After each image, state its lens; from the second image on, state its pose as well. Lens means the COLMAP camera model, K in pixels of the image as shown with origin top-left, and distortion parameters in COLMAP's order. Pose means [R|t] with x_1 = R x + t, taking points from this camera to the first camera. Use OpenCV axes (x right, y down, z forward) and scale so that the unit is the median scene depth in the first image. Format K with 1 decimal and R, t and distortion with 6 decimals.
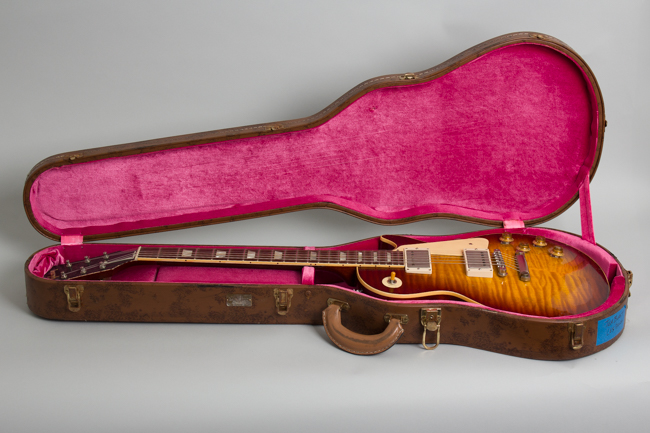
lens RADIAL K [[1267.4, 0, 324.3], [0, 1267.4, 216.8], [0, 0, 1]] dist [-0.023421, 0.000000]
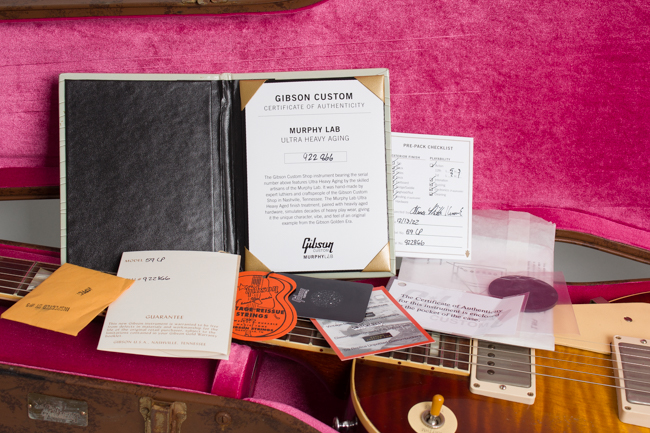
lens RADIAL K [[1179.4, 0, 326.8], [0, 1179.4, 216.1], [0, 0, 1]] dist [-0.011690, 0.000000]
pose [[0.991411, 0.121231, -0.049059, 0.028422], [-0.115623, 0.987793, 0.104386, -0.043063], [0.061115, -0.097817, 0.993326, 0.587926]]
